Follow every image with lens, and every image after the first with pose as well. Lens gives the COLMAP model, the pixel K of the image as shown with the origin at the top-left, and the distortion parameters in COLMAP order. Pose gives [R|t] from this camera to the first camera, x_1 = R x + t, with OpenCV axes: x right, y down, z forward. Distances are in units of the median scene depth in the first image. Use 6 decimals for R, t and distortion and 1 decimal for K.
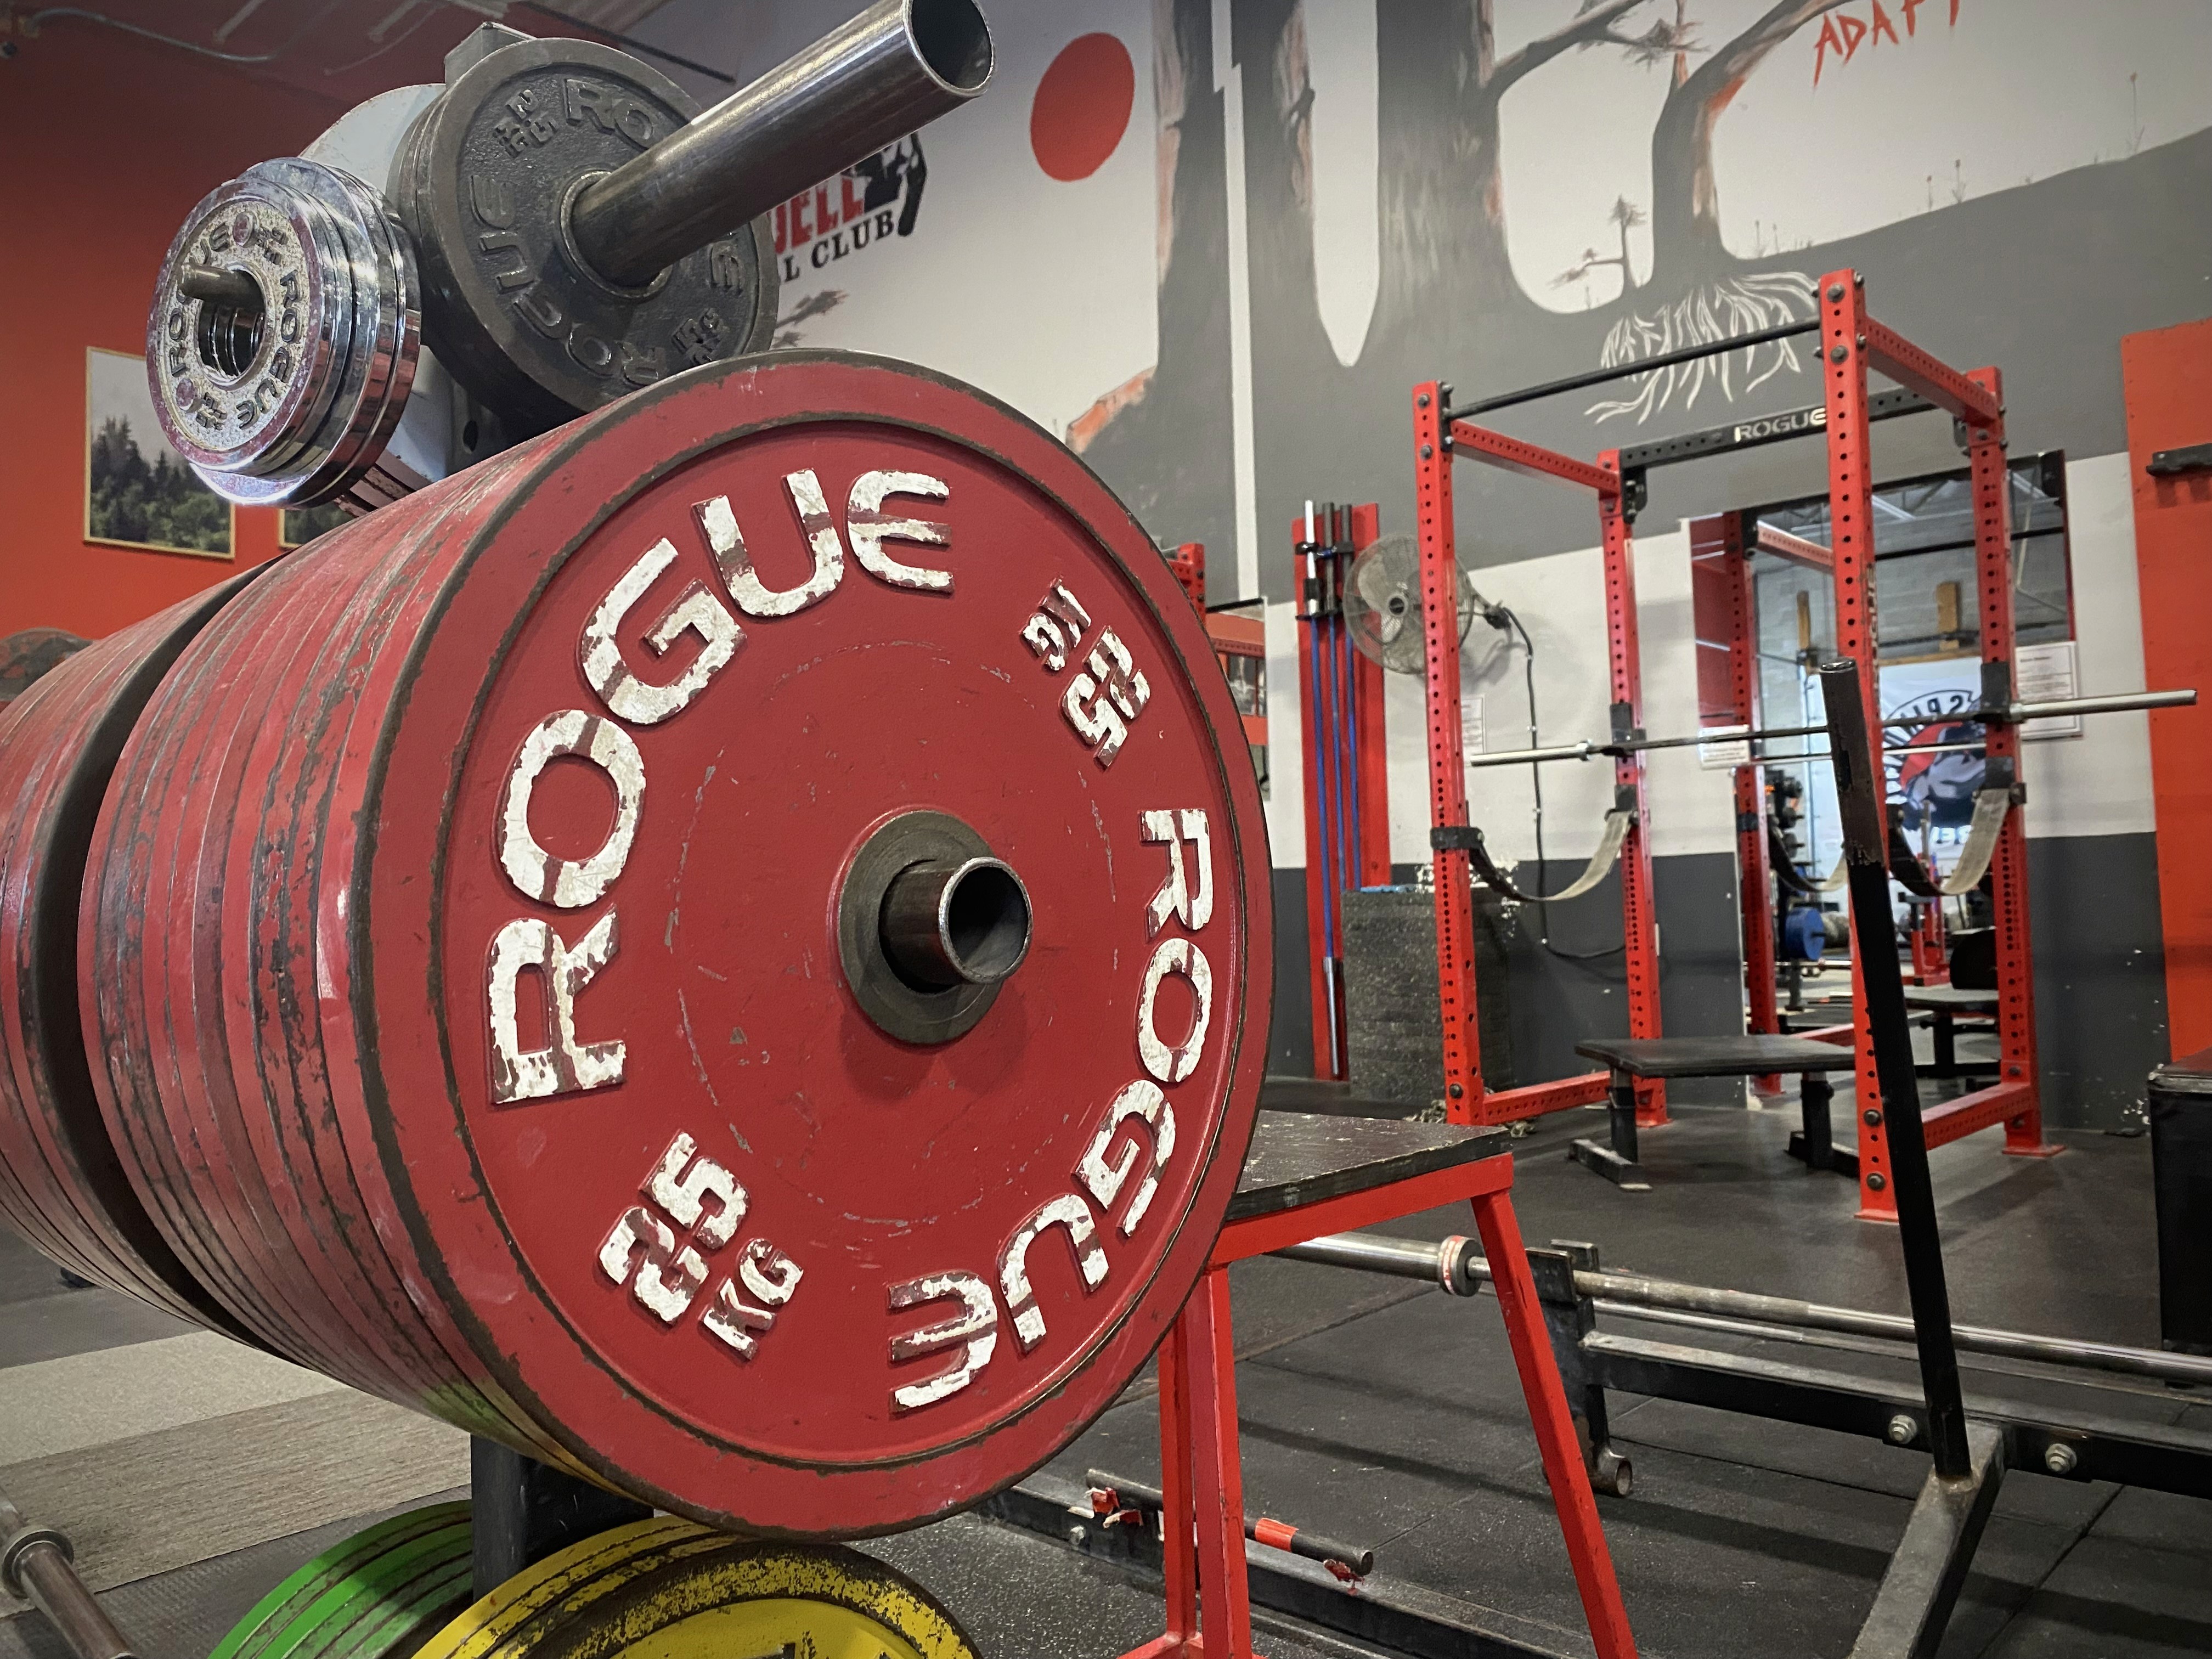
lens RADIAL K [[1619.8, 0, 1106.0], [0, 1619.8, 829.5], [0, 0, 1]] dist [-0.086297, 0.002658]
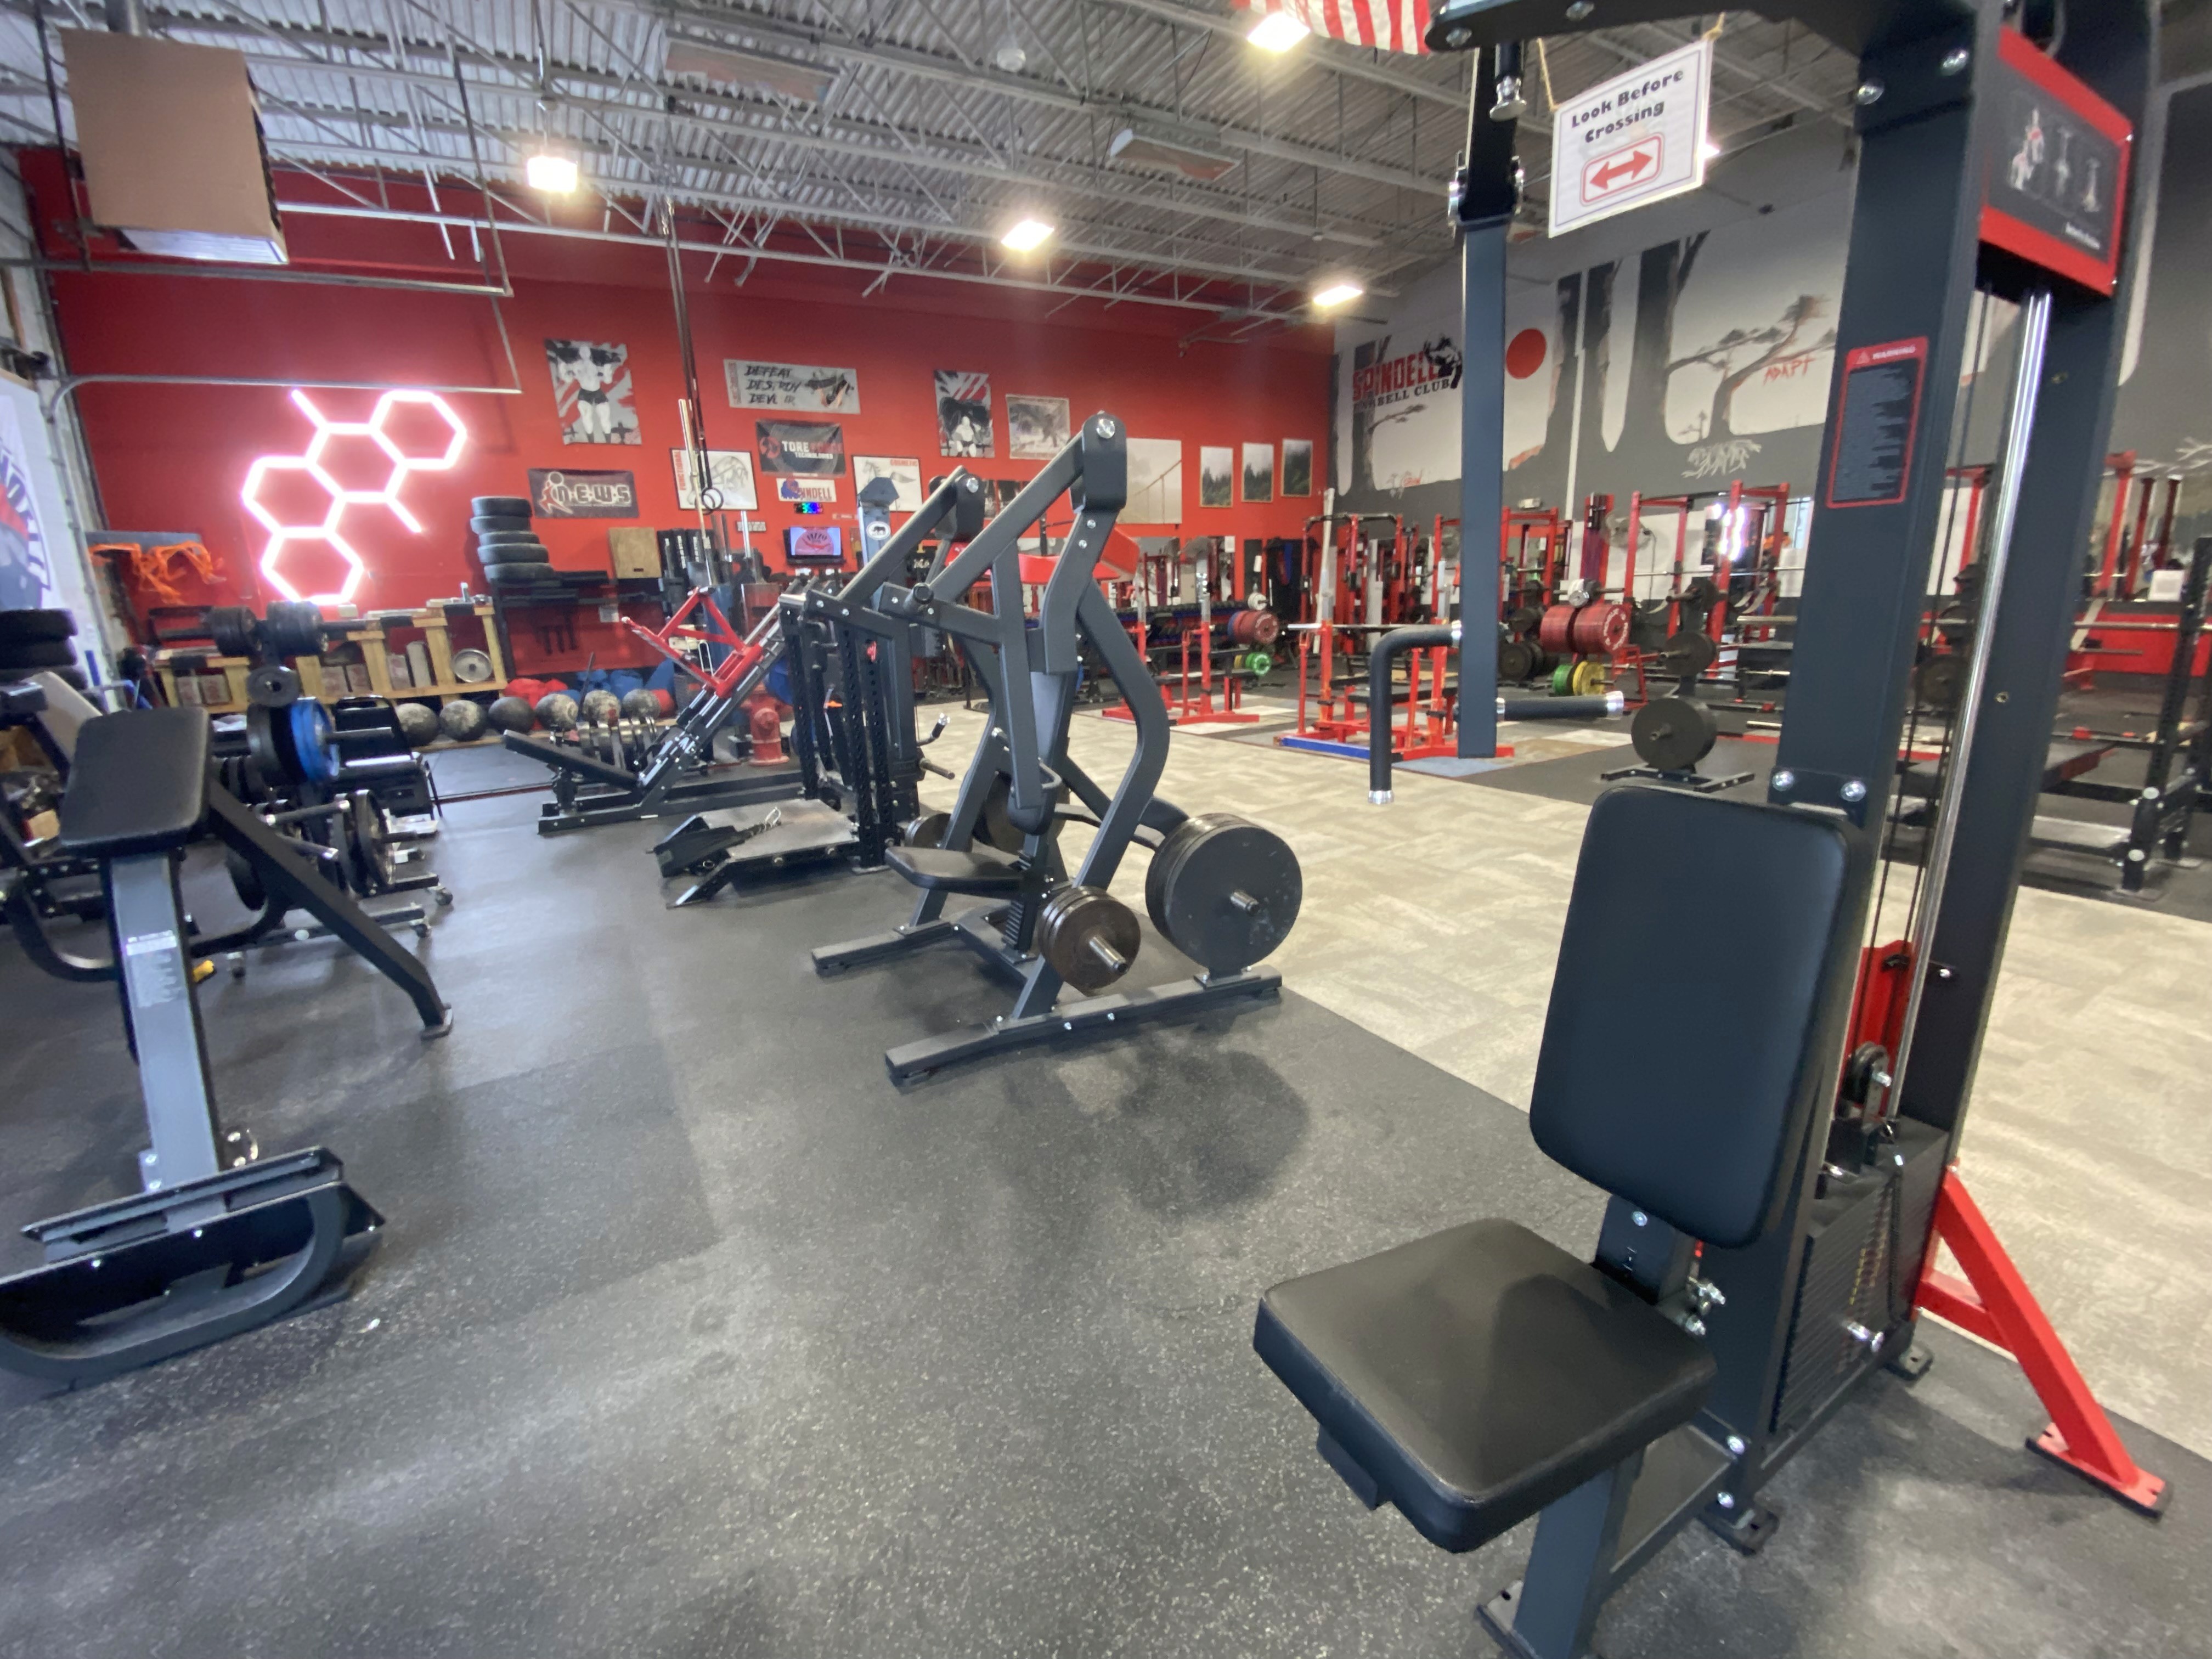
lens RADIAL K [[894.1, 0, 1106.0], [0, 894.1, 829.5], [0, 0, 1]] dist [-0.000388, -0.000095]
pose [[0.955877, 0.044311, -0.290405, -0.296224], [0.047085, 0.952669, 0.300340, -0.141928], [0.289968, -0.300762, 0.908549, -1.333091]]
